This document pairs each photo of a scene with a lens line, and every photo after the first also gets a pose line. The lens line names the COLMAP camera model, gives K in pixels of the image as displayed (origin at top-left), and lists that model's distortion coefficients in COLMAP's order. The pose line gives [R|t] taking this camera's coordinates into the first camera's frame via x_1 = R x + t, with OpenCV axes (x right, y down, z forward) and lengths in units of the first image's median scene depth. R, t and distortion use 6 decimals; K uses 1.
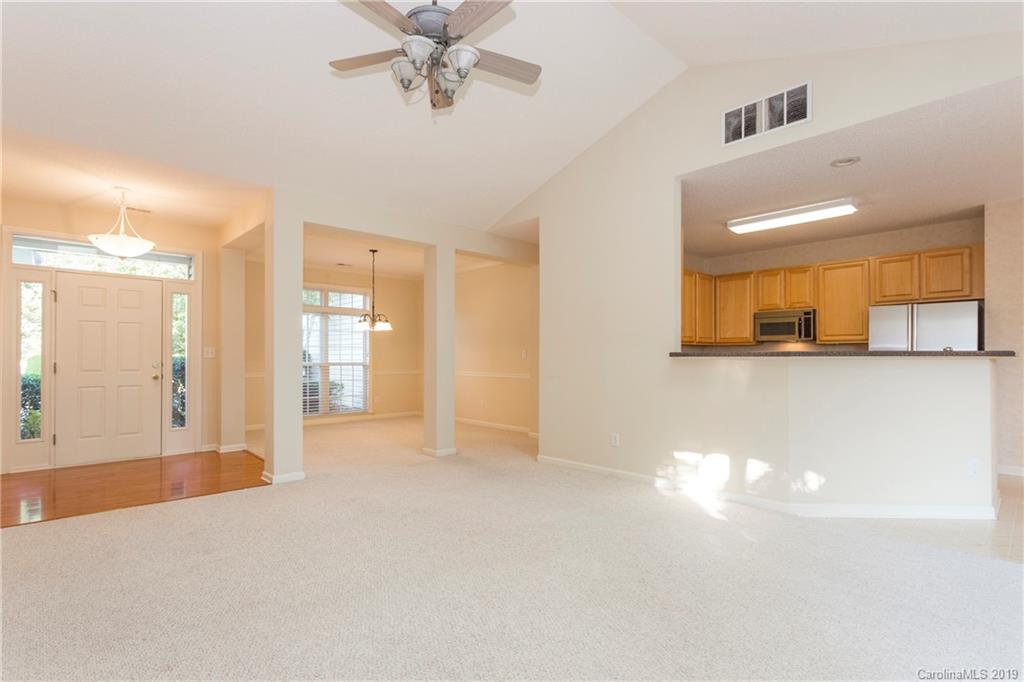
lens RADIAL K [[501.4, 0, 507.7], [0, 501.4, 342.3], [0, 0, 1]] dist [-0.000779, -0.000689]
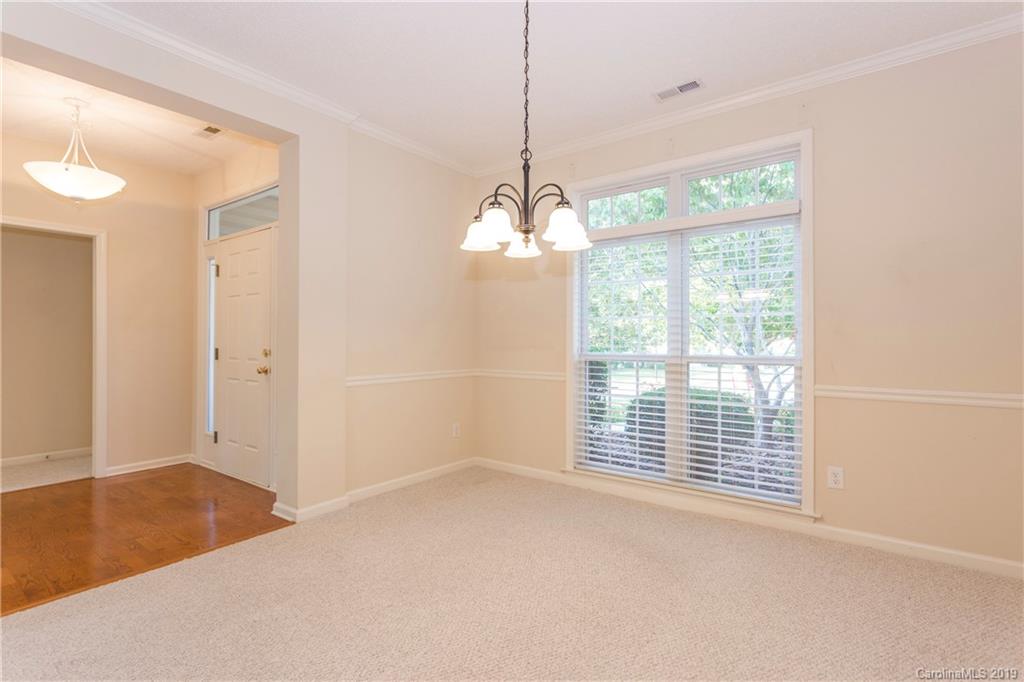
lens RADIAL K [[501.4, 0, 507.7], [0, 501.4, 342.3], [0, 0, 1]] dist [-0.000779, -0.000689]
pose [[0.148747, 0.000430, -0.988875, 0.016238], [0.024108, 0.999701, 0.004061, 0.026863], [0.988581, -0.024443, 0.148692, 0.859582]]
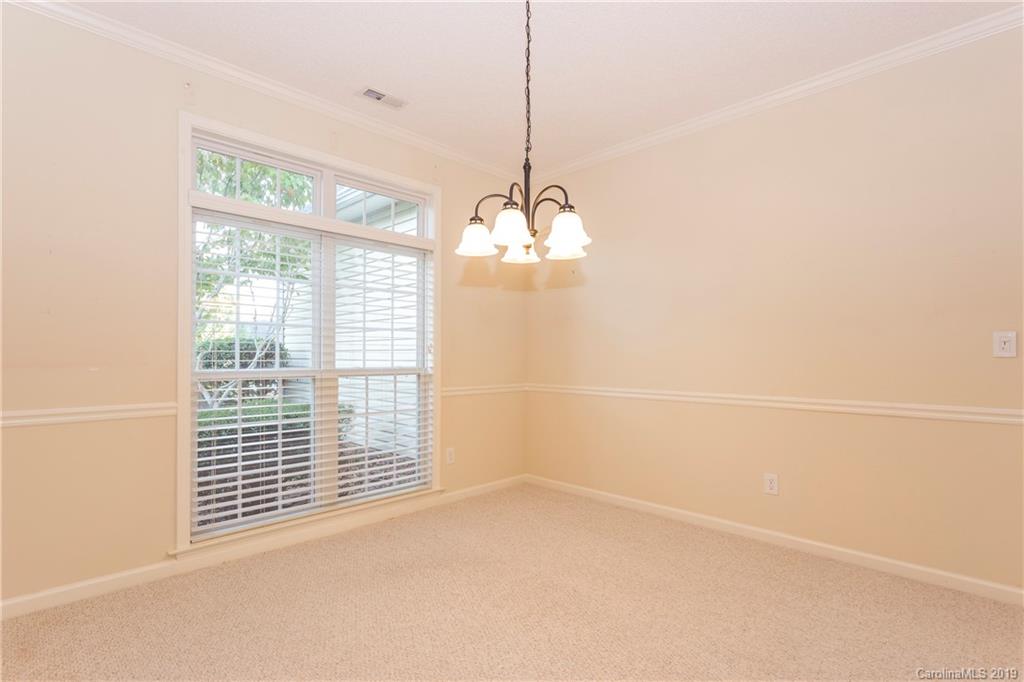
lens RADIAL K [[501.4, 0, 507.7], [0, 501.4, 342.3], [0, 0, 1]] dist [-0.000779, -0.000689]
pose [[0.999728, -0.012605, 0.019643, -0.252159], [0.012720, 0.999903, -0.005739, 0.025686], [-0.019569, 0.005988, 0.999791, 0.661962]]
